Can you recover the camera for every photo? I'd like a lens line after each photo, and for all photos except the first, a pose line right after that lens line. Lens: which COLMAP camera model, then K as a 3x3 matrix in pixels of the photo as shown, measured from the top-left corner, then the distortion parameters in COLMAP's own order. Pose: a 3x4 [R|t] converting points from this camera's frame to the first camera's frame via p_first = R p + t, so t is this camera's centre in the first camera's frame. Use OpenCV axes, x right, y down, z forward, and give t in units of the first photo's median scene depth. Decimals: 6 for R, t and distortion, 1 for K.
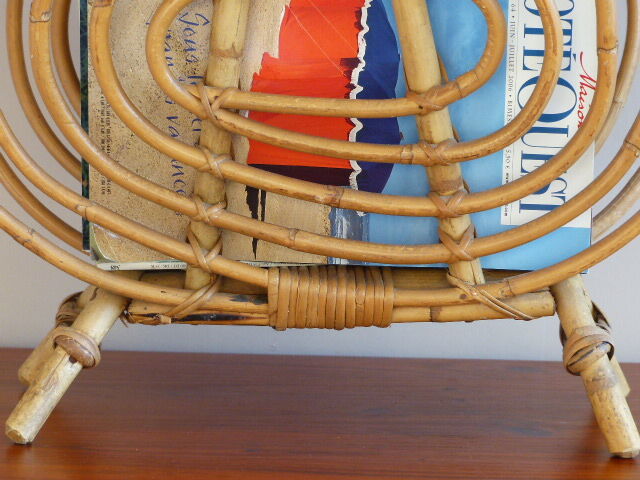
lens RADIAL K [[3551.5, 0, 320.0], [0, 3551.5, 240.0], [0, 0, 1]] dist [-0.053501, -14.687246]
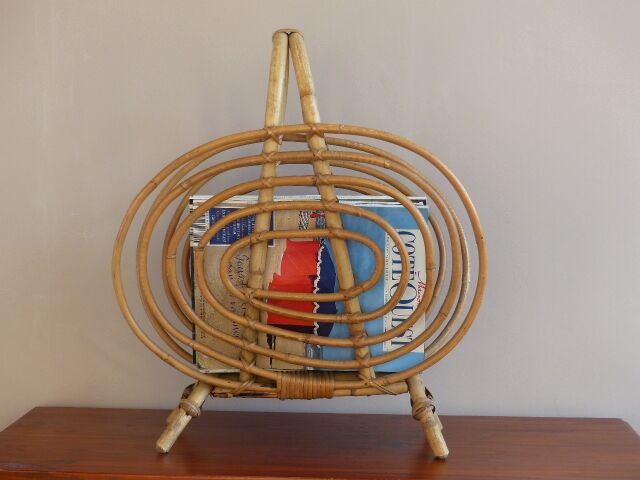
lens RADIAL K [[1303.8, 0, 320.0], [0, 1303.8, 240.0], [0, 0, 1]] dist [-0.040564, -0.204377]
pose [[0.999977, -0.004455, -0.005167, 0.016714], [0.003894, 0.994576, -0.103944, 0.010958], [0.005602, 0.103921, 0.994570, 0.193620]]
